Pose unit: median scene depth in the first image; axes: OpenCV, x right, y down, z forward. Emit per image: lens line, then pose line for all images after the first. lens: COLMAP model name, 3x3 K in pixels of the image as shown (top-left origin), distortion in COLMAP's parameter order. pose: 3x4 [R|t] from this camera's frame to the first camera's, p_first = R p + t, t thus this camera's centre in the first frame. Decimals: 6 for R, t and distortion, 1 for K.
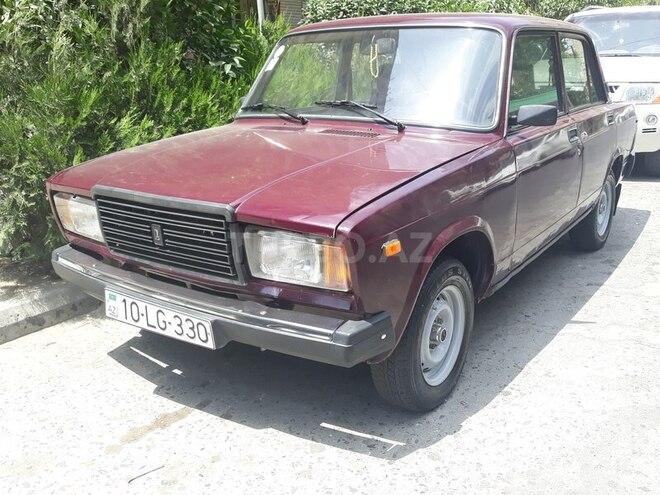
lens RADIAL K [[625.5, 0, 330.0], [0, 625.5, 247.5], [0, 0, 1]] dist [0.088217, -0.242178]
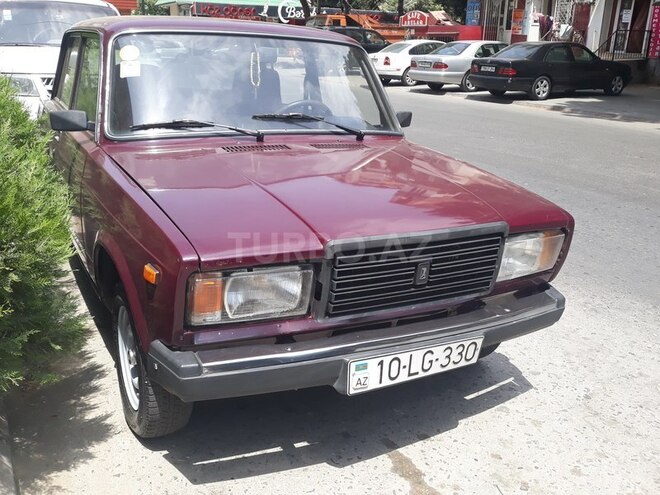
lens RADIAL K [[625.5, 0, 330.0], [0, 625.5, 247.5], [0, 0, 1]] dist [0.088217, -0.242178]
pose [[0.454574, -0.225275, 0.861750, -1.110313], [0.199984, 0.968600, 0.147716, -0.218057], [-0.867968, 0.105189, 0.485352, 0.657138]]
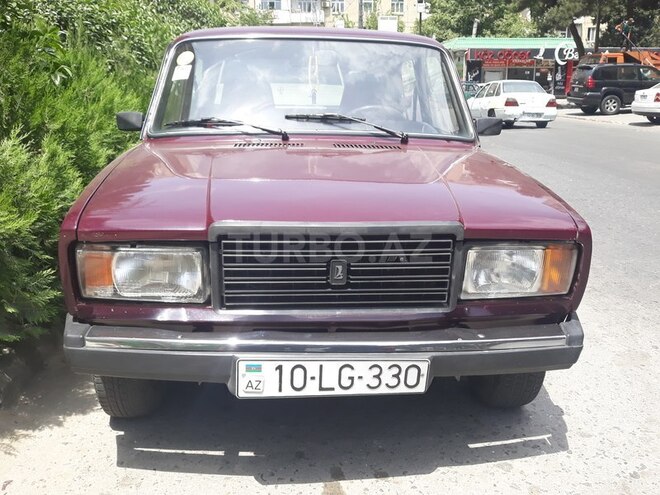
lens RADIAL K [[625.5, 0, 330.0], [0, 625.5, 247.5], [0, 0, 1]] dist [0.088217, -0.242178]
pose [[0.775983, -0.123444, 0.618556, -0.764571], [0.150272, 0.988606, 0.008778, -0.059086], [-0.612592, 0.086140, 0.785692, 0.369822]]
